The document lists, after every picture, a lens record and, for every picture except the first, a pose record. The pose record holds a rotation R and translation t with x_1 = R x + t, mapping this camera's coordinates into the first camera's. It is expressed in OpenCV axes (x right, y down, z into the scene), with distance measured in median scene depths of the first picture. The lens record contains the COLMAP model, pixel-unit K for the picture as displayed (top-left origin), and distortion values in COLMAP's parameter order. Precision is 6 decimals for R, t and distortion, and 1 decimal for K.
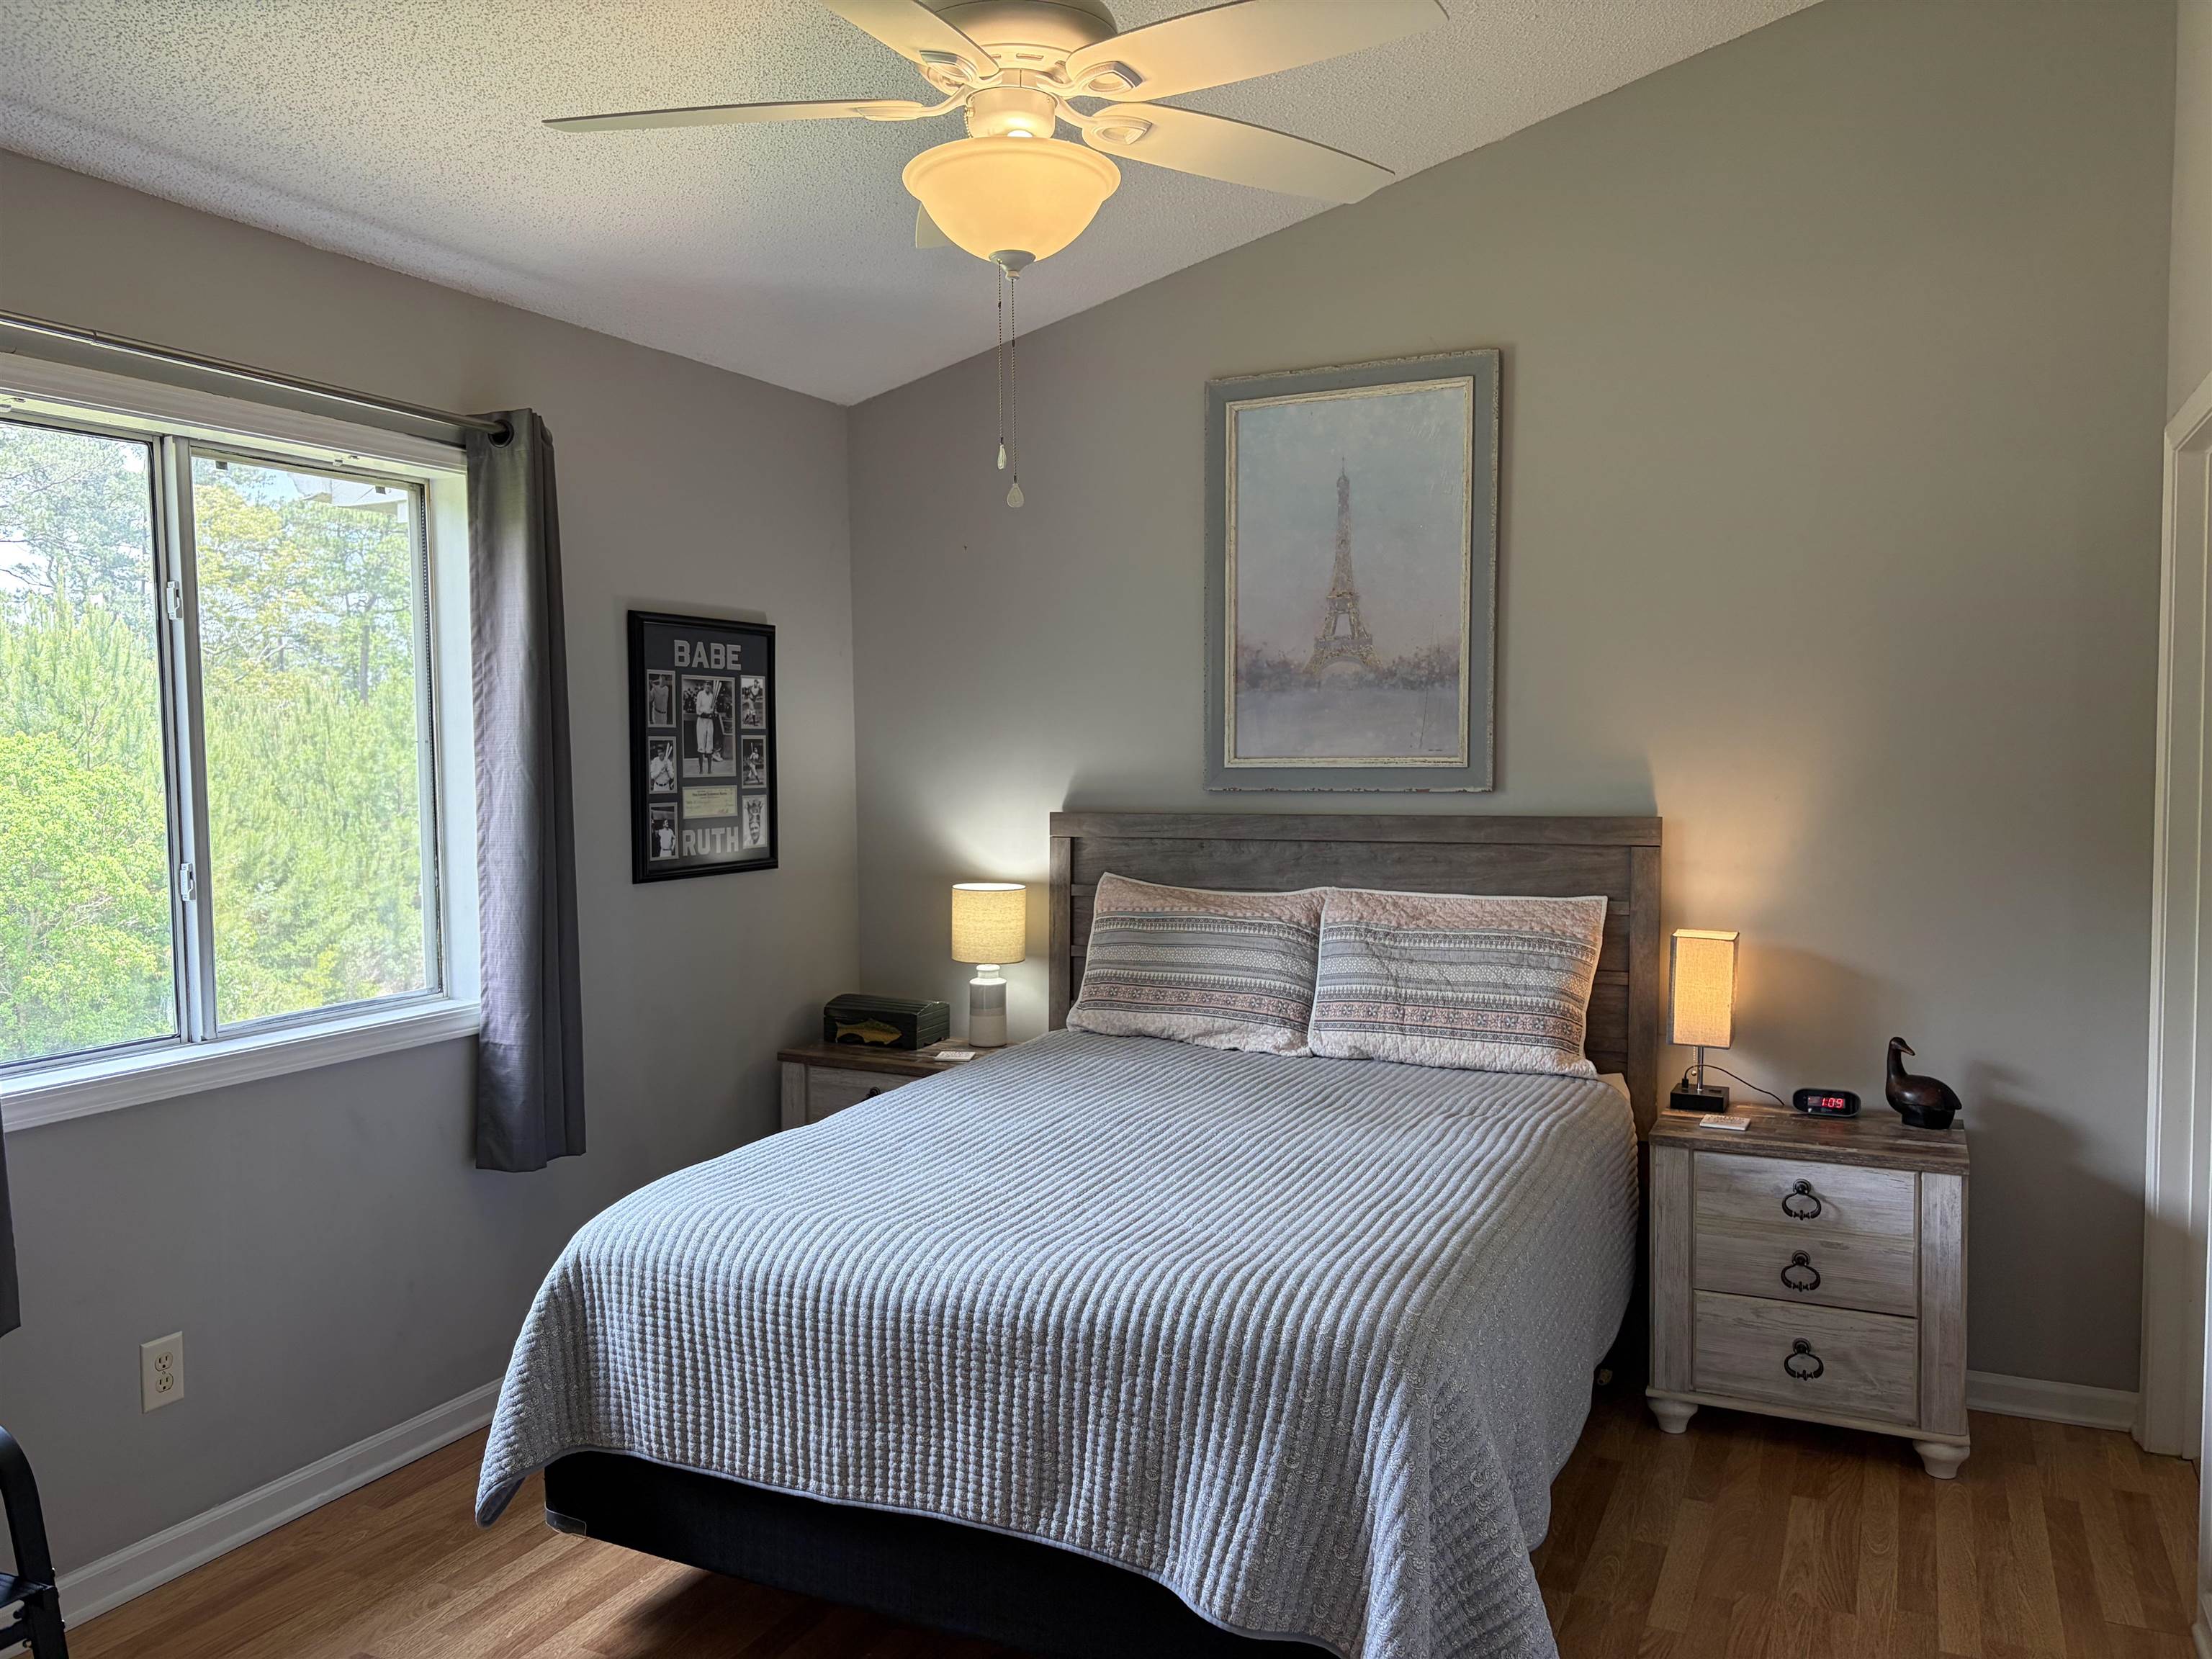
lens RADIAL K [[1681.6, 0, 1051.7], [0, 1681.6, 853.0], [0, 0, 1]] dist [0.027706, 0.003767]
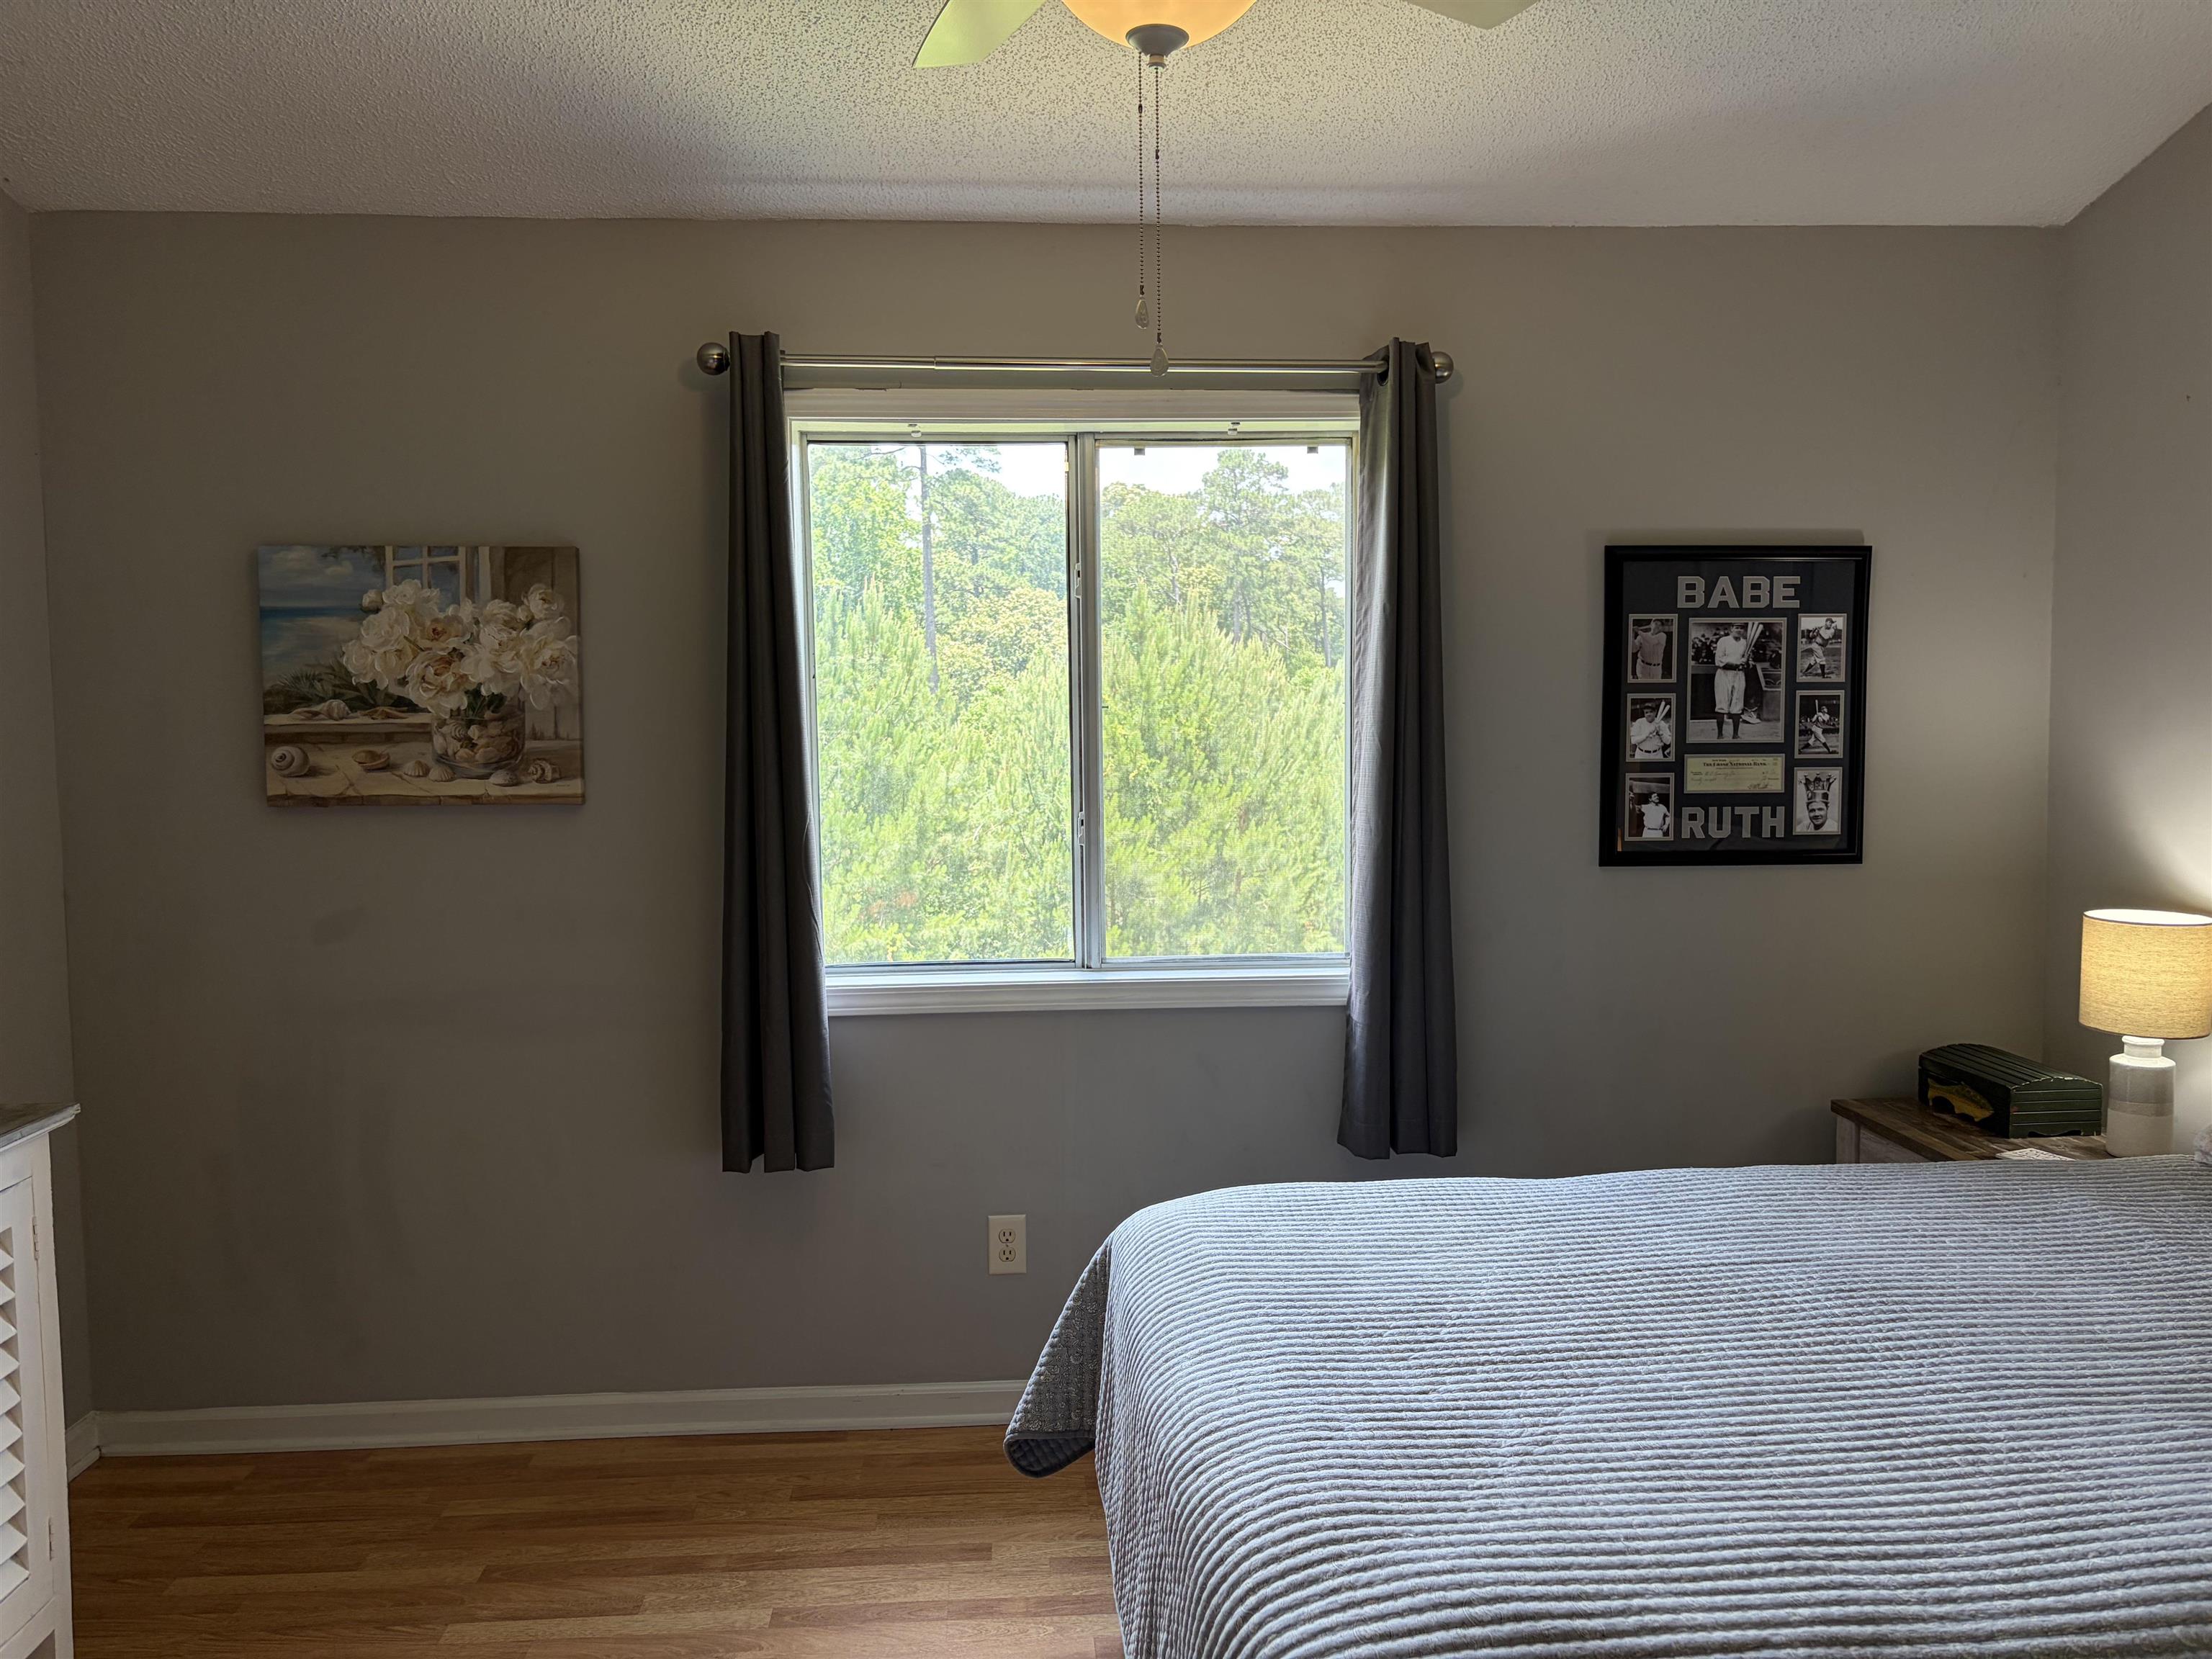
lens RADIAL K [[1673.2, 0, 1105.5], [0, 1673.2, 829.1], [0, 0, 1]] dist [0.008840, 0.003829]
pose [[0.500524, 0.060378, -0.863615, 0.350661], [-0.052628, 0.997842, 0.039260, -0.020034], [0.864121, 0.025800, 0.502622, 0.344691]]
